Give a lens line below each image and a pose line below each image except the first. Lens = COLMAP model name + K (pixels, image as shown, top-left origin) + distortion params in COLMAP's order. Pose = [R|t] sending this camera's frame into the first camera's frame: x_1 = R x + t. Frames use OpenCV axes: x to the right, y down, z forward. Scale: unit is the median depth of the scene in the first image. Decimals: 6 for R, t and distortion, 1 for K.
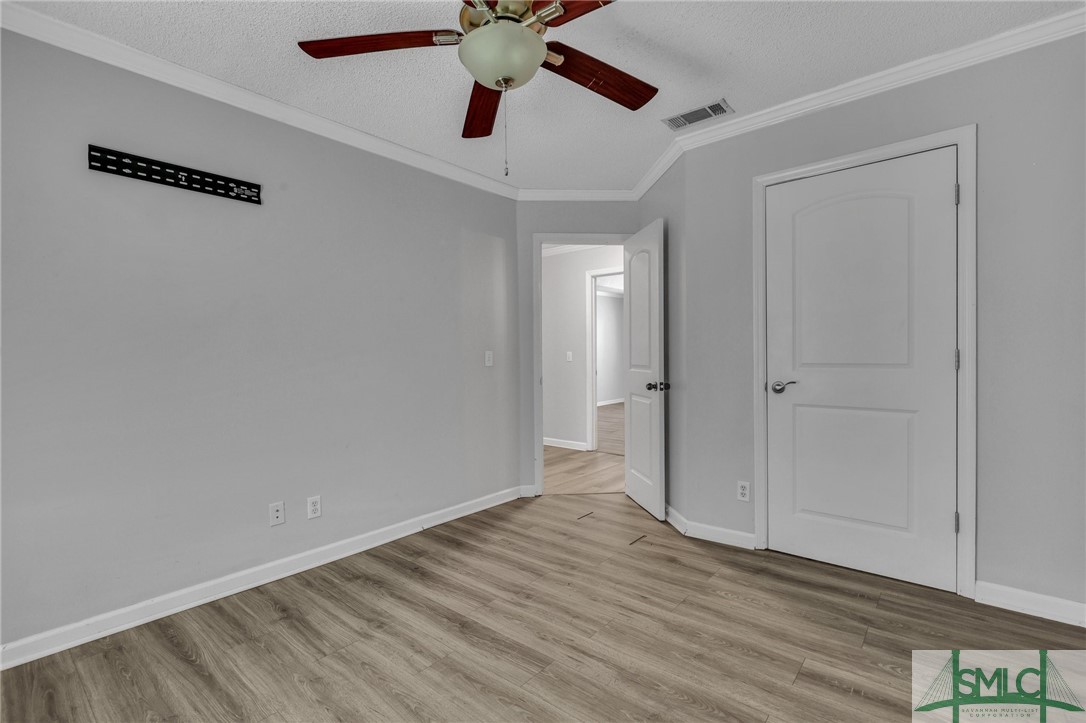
lens RADIAL K [[492.6, 0, 541.8], [0, 492.6, 361.9], [0, 0, 1]] dist [0.000520, -0.000209]
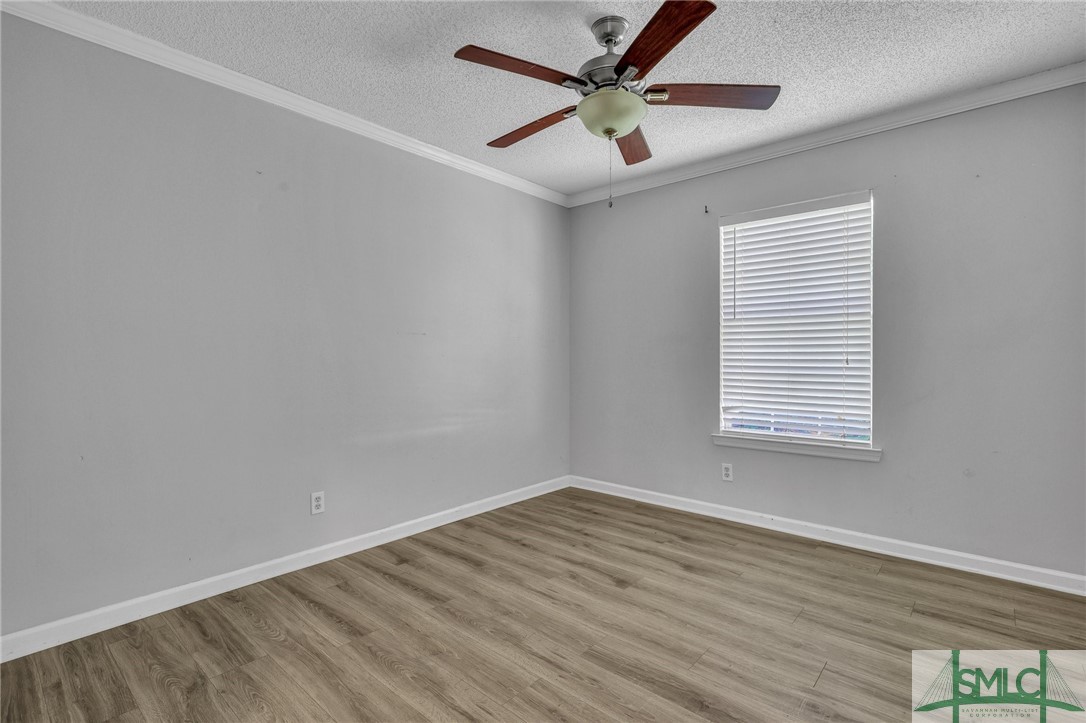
lens RADIAL K [[492.6, 0, 543.0], [0, 492.6, 358.8], [0, 0, 1]] dist [0.000520, -0.000209]
pose [[-0.999680, 0.016328, 0.019345, 0.069925], [0.016718, 0.999657, 0.020165, -0.020627], [-0.019009, 0.020482, -0.999610, 1.952898]]
